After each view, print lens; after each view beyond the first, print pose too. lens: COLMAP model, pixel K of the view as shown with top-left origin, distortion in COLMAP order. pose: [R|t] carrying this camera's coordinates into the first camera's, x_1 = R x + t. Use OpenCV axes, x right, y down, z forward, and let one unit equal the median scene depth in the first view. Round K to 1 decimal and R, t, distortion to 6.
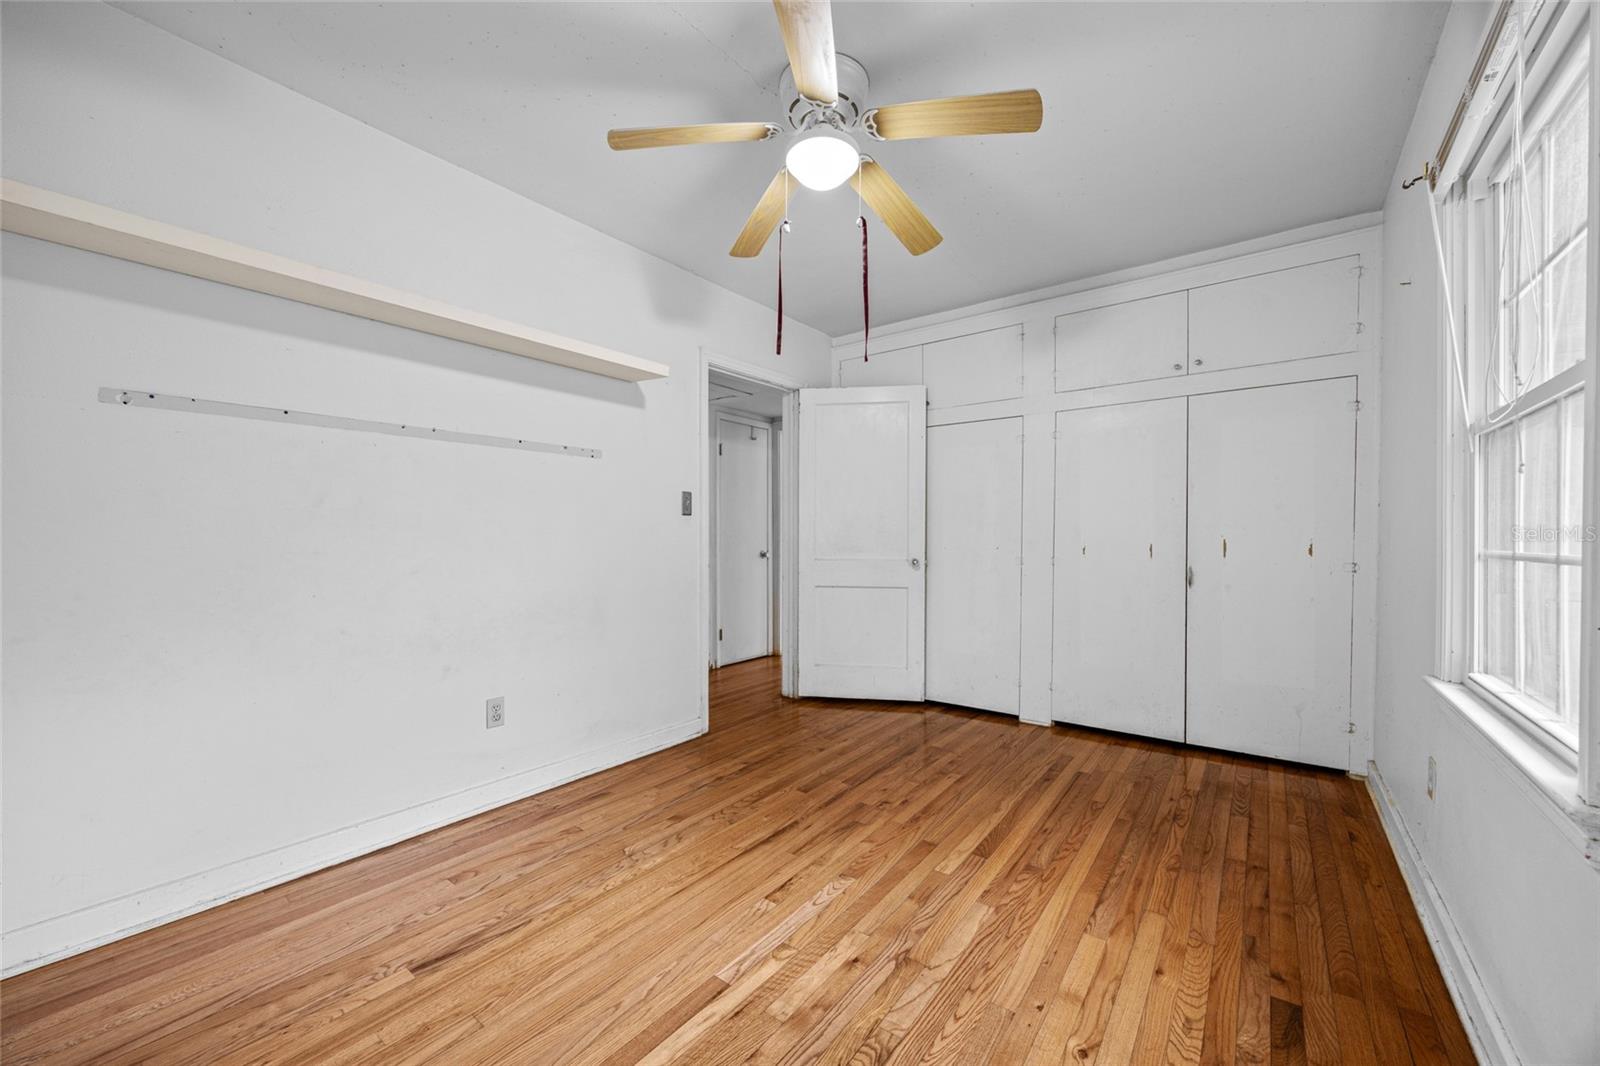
lens RADIAL K [[614.8, 0, 800.8], [0, 614.8, 536.8], [0, 0, 1]] dist [-0.000185, 0.000037]
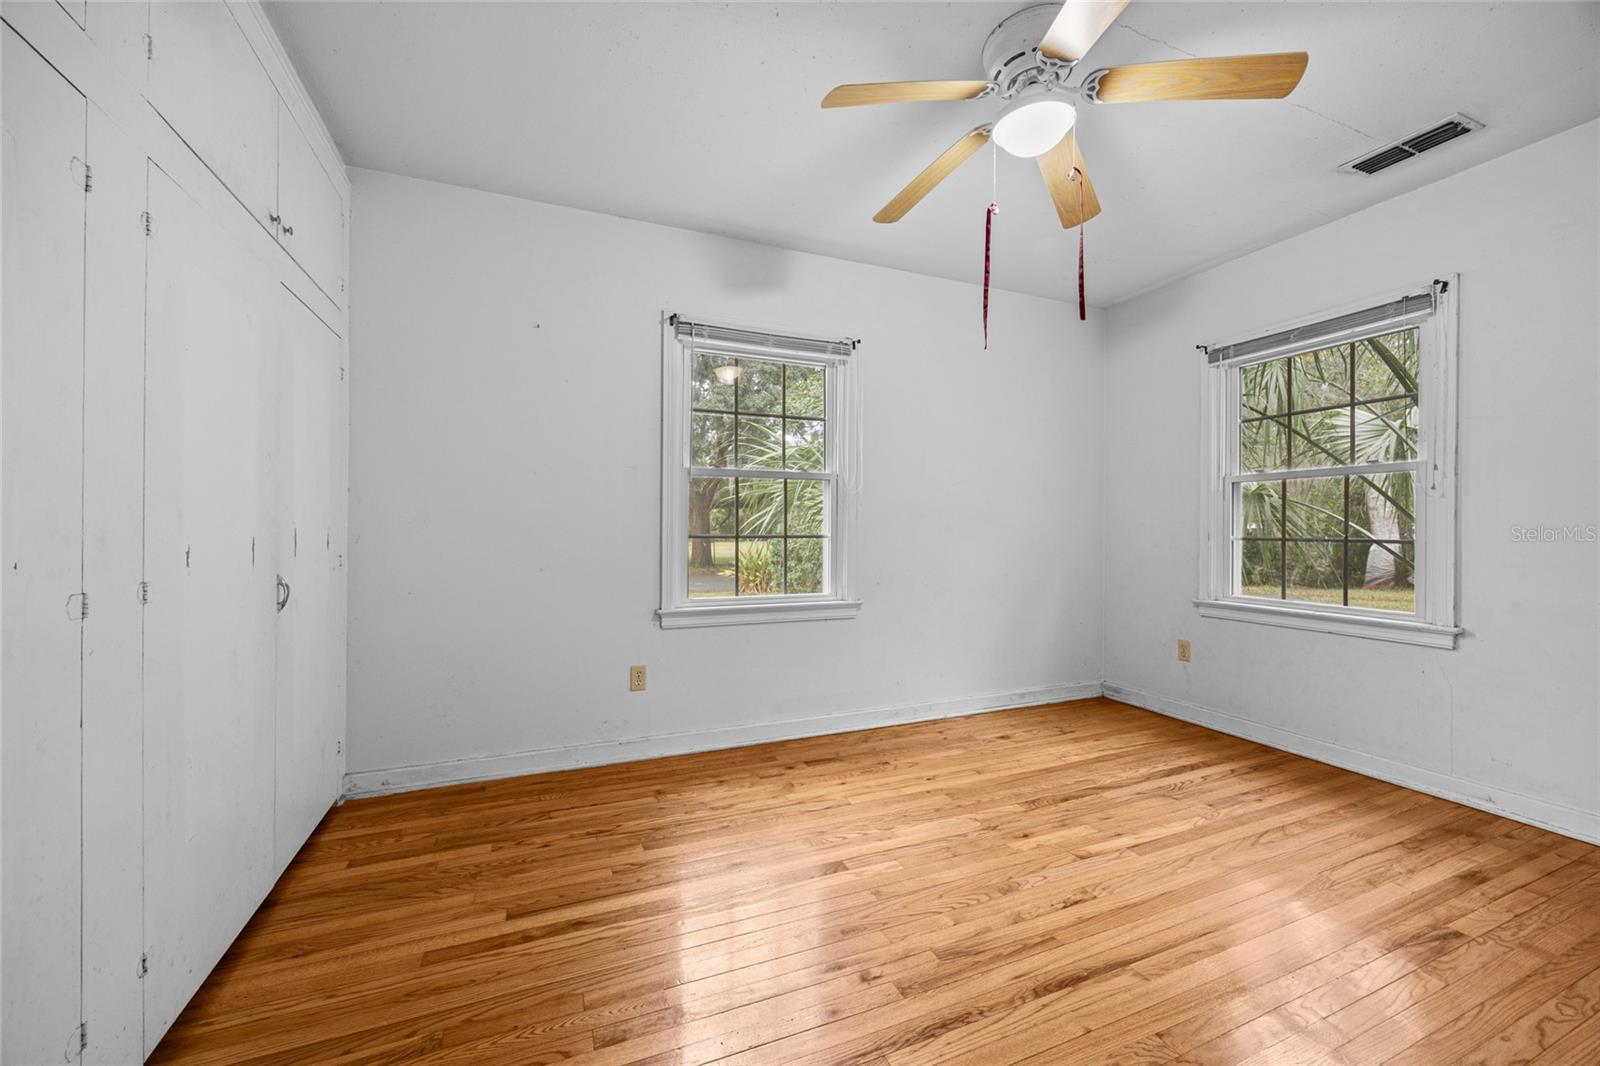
lens RADIAL K [[614.8, 0, 802.3], [0, 614.8, 530.0], [0, 0, 1]] dist [-0.000185, 0.000037]
pose [[-0.866086, -0.005233, 0.499868, -0.116881], [-0.005810, 0.999983, 0.000402, 0.003300], [-0.499862, -0.002556, -0.866101, 1.755474]]
